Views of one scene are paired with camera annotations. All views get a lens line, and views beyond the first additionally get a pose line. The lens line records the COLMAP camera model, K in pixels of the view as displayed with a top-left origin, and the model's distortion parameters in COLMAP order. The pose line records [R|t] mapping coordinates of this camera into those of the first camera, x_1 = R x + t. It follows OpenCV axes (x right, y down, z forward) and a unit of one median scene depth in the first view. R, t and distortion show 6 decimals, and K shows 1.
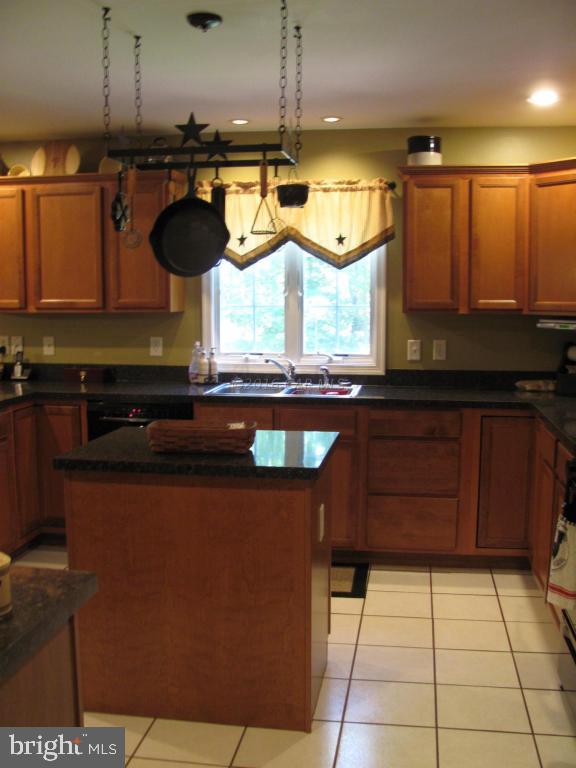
lens RADIAL K [[816.1, 0, 287.7], [0, 816.1, 373.1], [0, 0, 1]] dist [-0.138153, 0.006709]
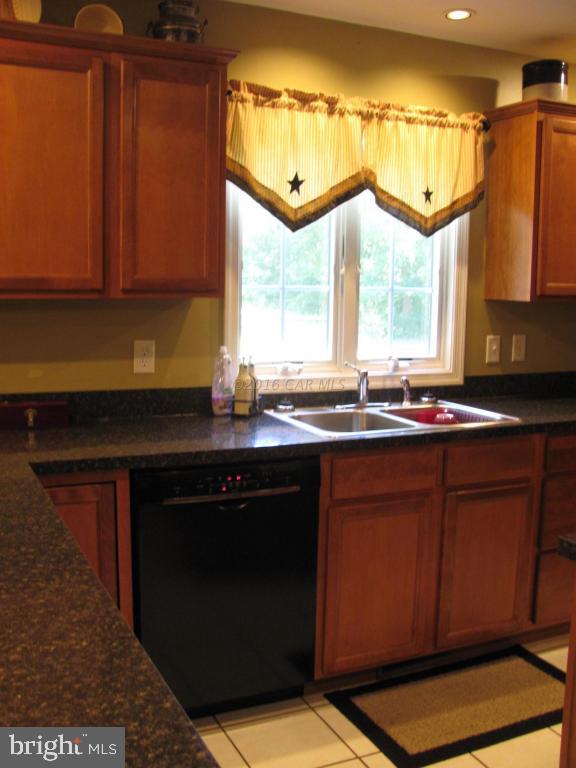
lens RADIAL K [[813.4, 0, 287.7], [0, 813.4, 406.3], [0, 0, 1]] dist [-0.237202, 0.365203]
pose [[0.833637, -0.074201, 0.547306, -0.419452], [0.035330, 0.996069, 0.081229, -0.043002], [-0.551182, -0.048379, 0.832981, 0.484679]]
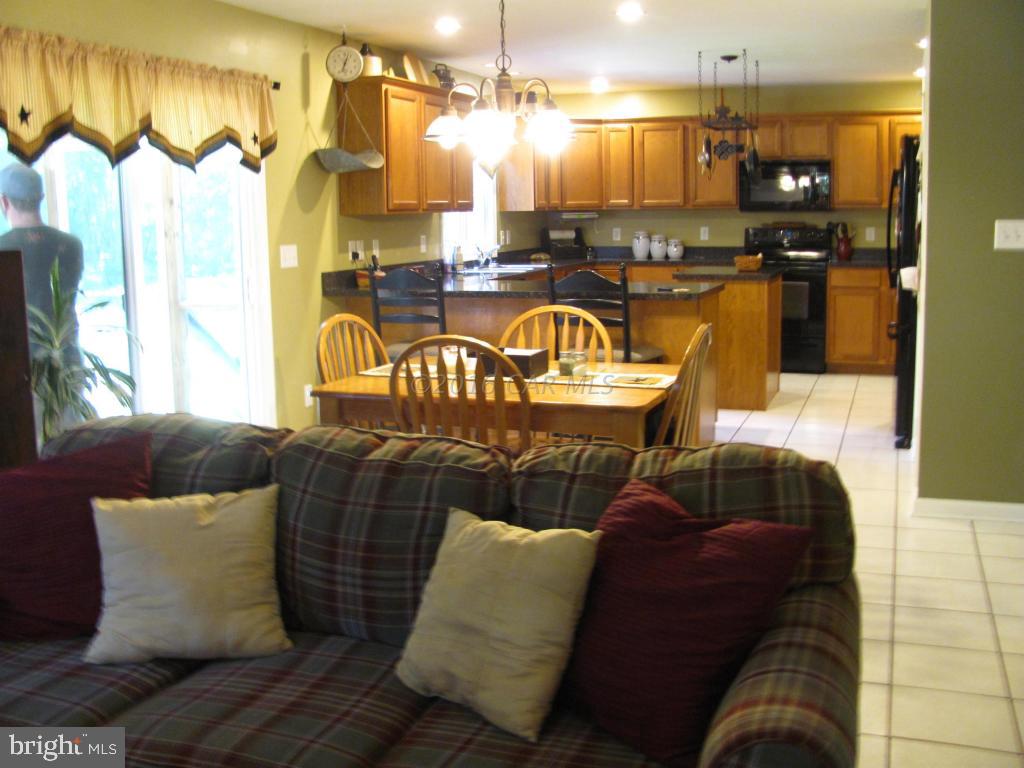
lens RADIAL K [[1084.6, 0, 529.4], [0, 1084.6, 382.5], [0, 0, 1]] dist [-0.237202, 0.365203]
pose [[0.185796, -0.159918, 0.969488, -1.706004], [0.103522, 0.984362, 0.142532, -0.044248], [-0.977120, 0.073881, 0.199445, 0.602744]]
